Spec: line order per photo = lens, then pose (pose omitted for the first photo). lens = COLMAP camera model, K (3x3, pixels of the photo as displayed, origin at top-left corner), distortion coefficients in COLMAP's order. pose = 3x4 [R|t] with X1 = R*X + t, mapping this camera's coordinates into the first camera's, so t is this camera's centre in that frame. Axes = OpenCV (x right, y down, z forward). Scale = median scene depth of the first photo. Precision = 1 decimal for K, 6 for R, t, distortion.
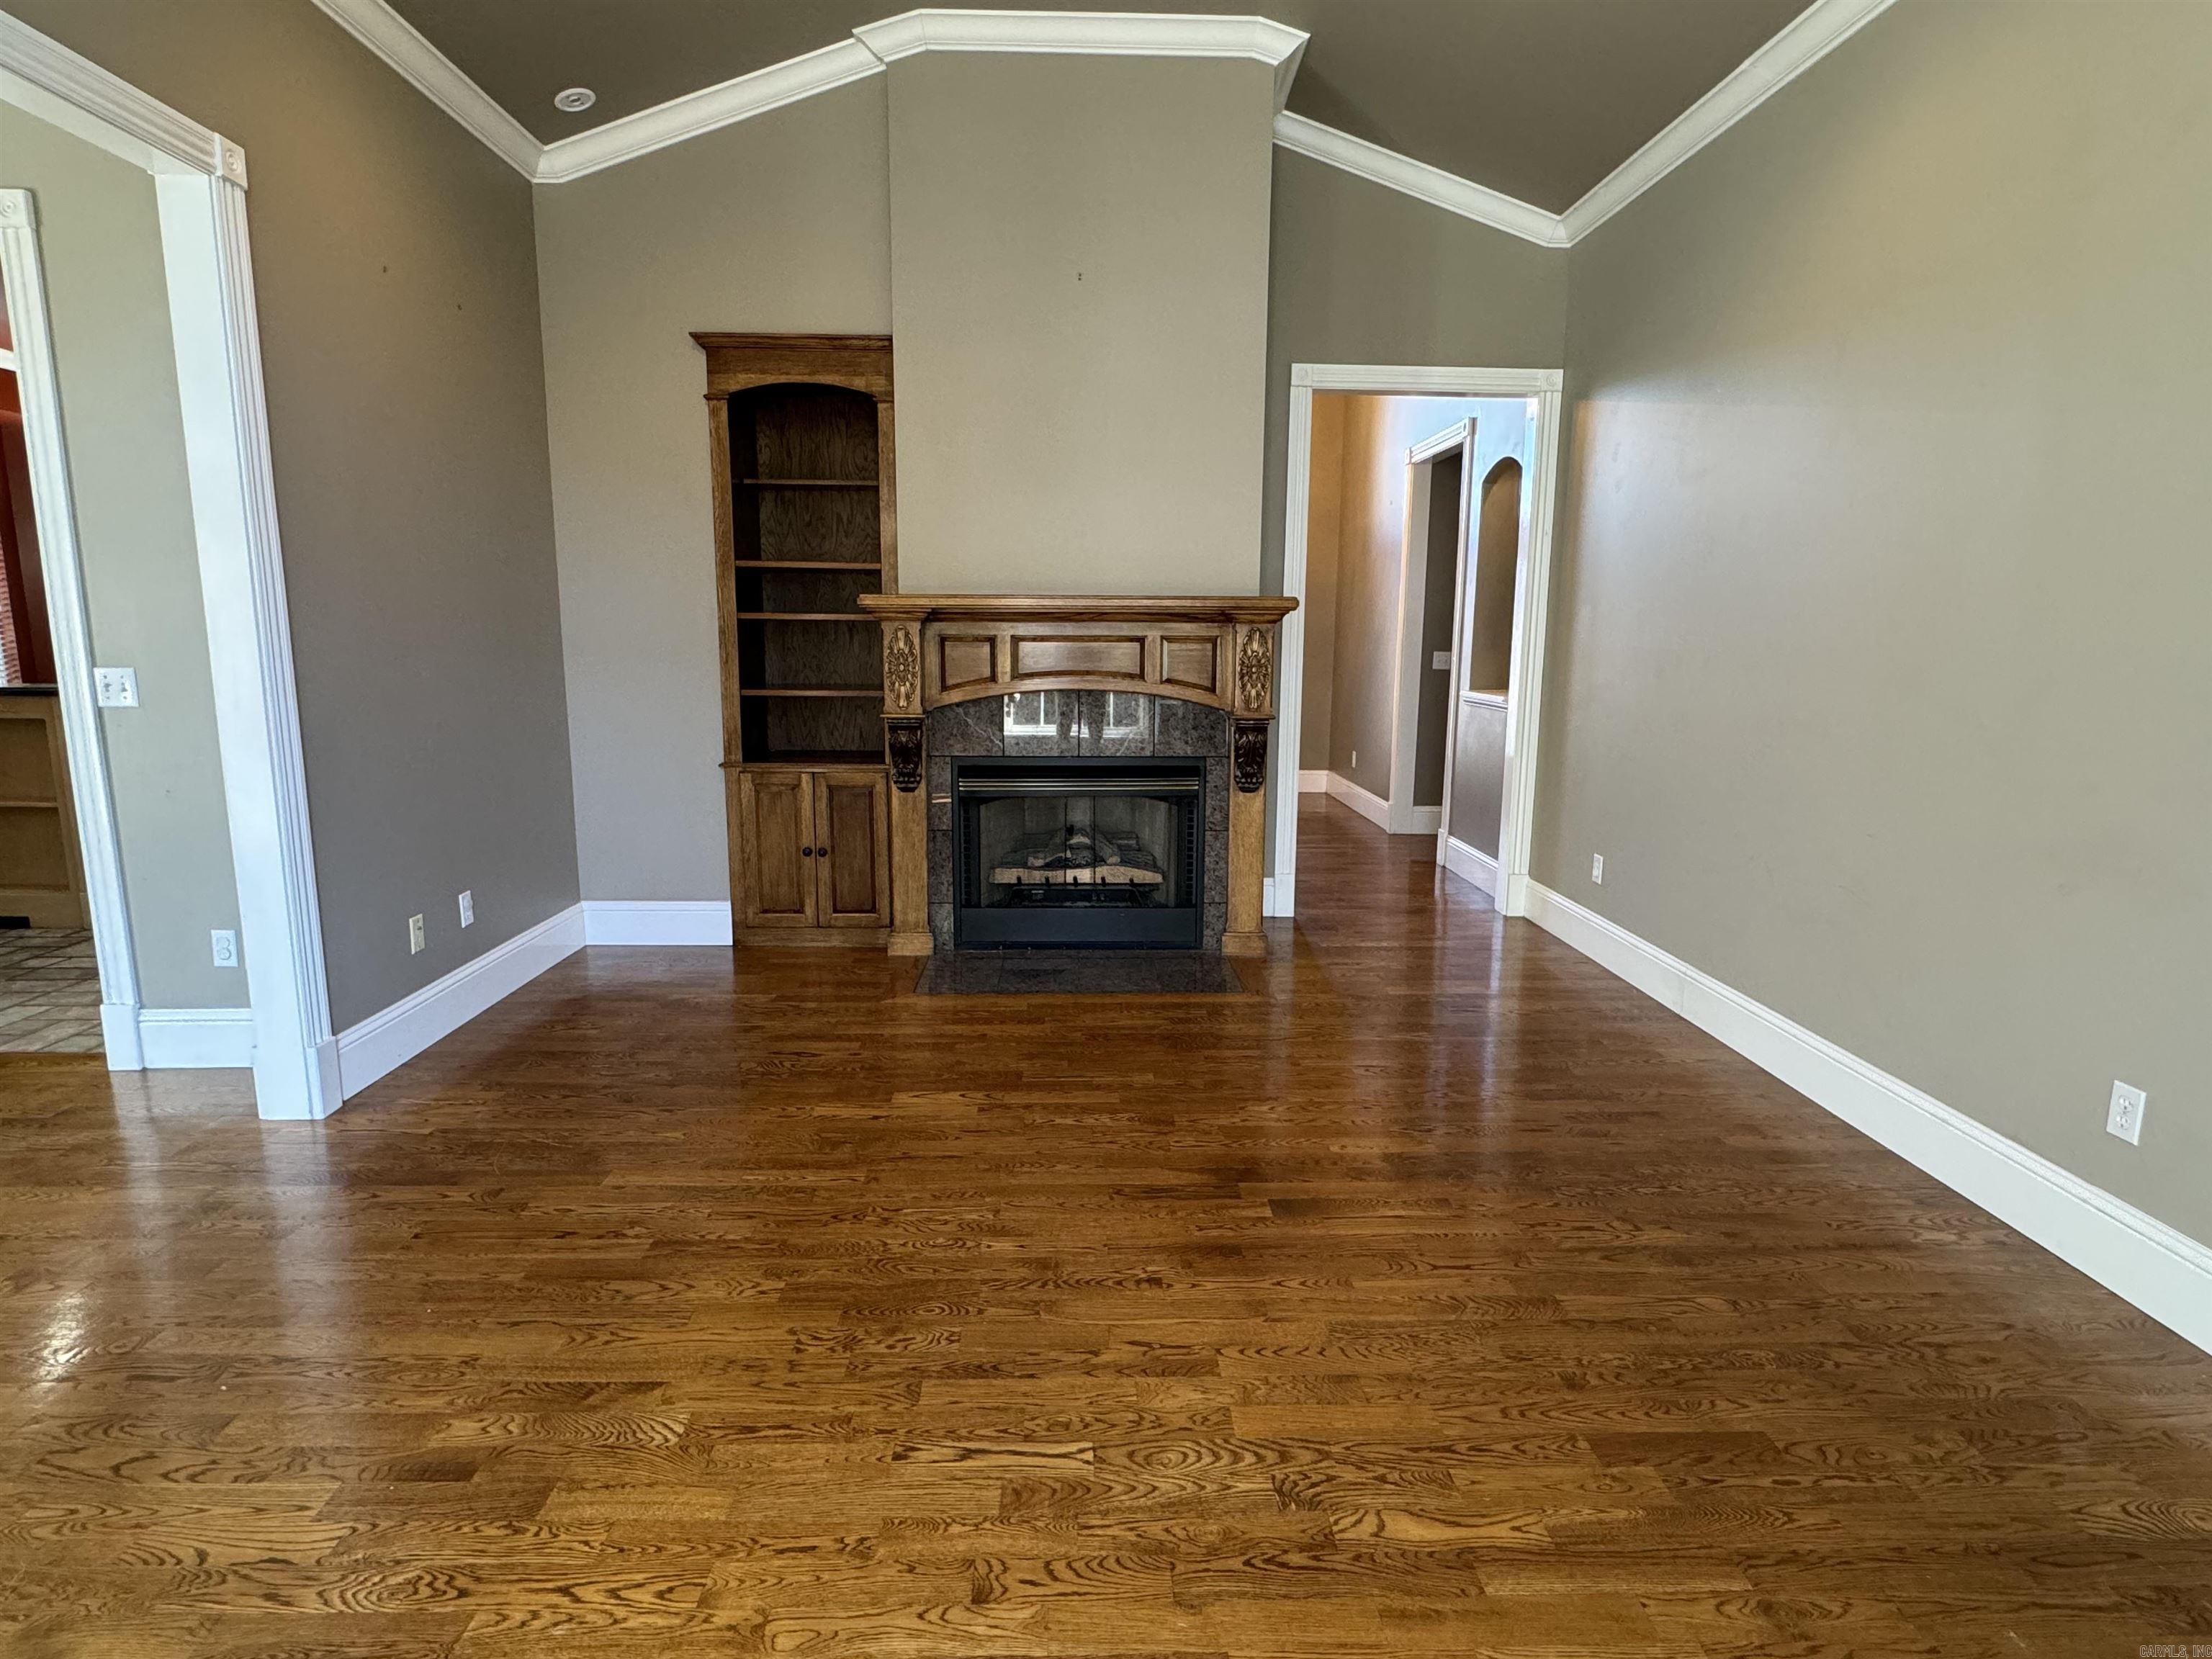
lens RADIAL K [[1165.5, 0, 1106.0], [0, 1165.5, 829.5], [0, 0, 1]] dist [-0.005224, 0.001591]
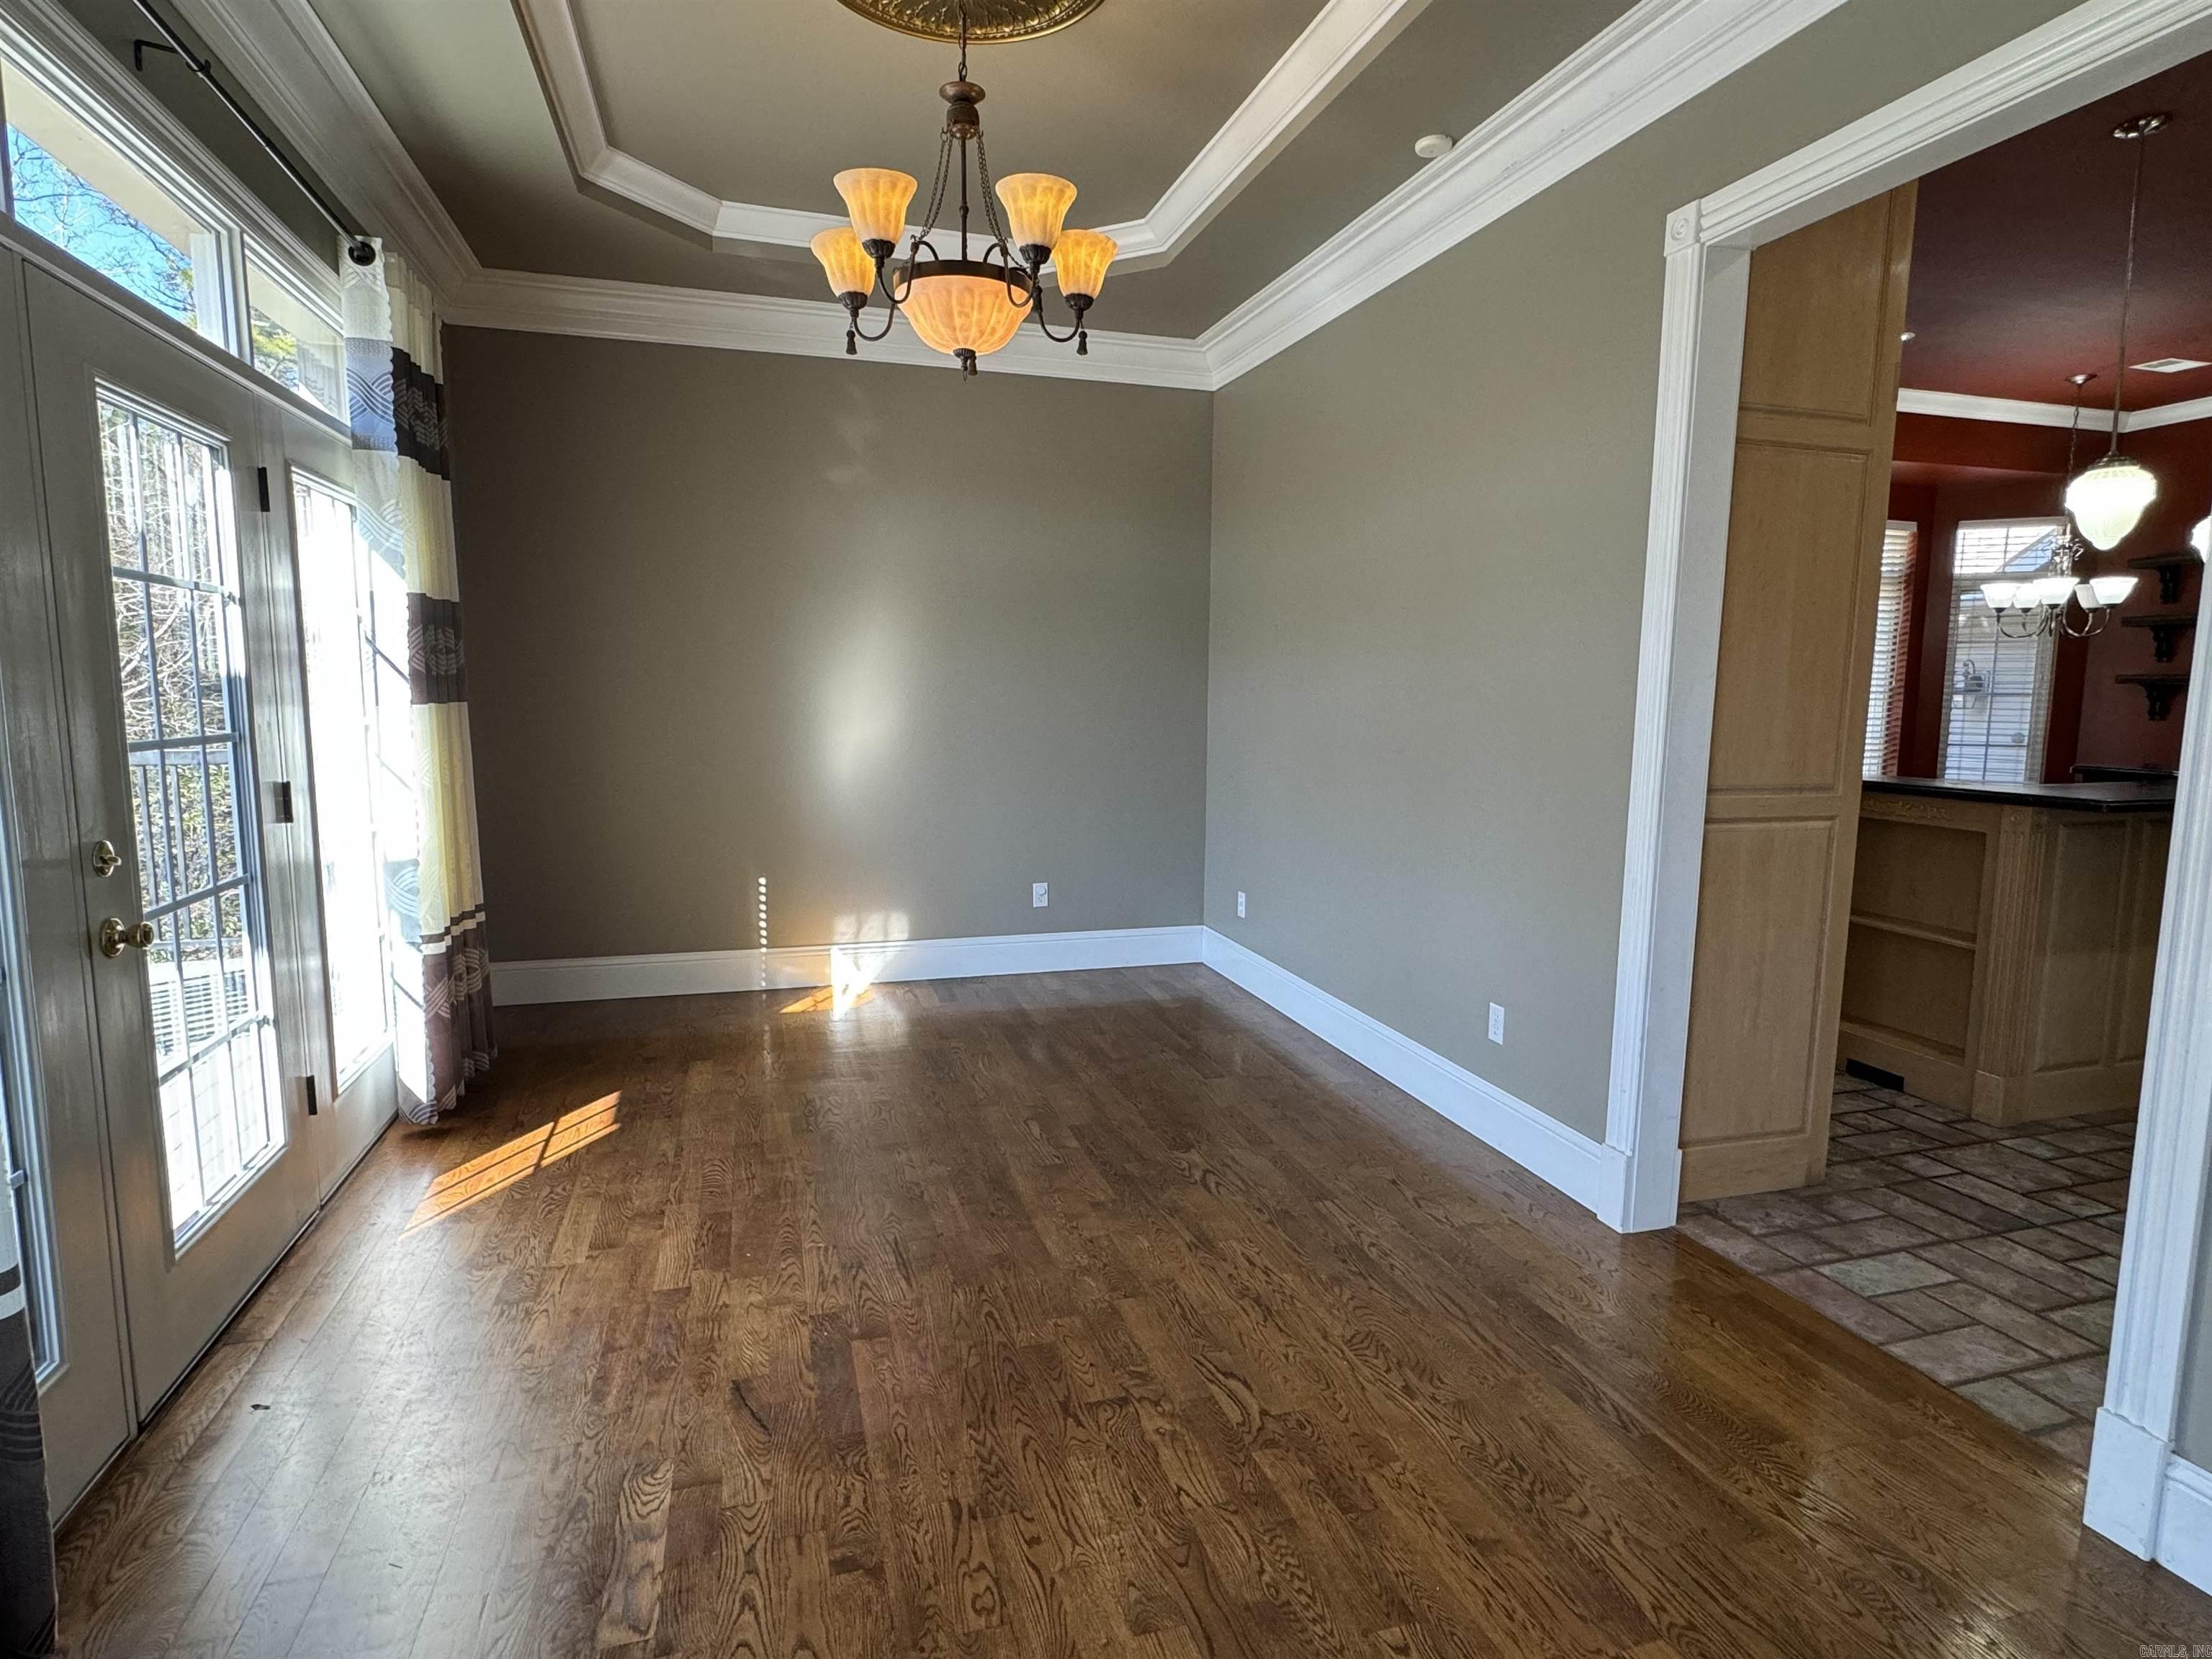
lens RADIAL K [[1165.5, 0, 1106.0], [0, 1165.5, 829.5], [0, 0, 1]] dist [-0.005224, 0.001591]
pose [[0.263602, 0.112262, -0.958077, -0.381924], [-0.169317, 0.983170, 0.068617, -0.056673], [0.949656, 0.144131, 0.278174, 0.282708]]
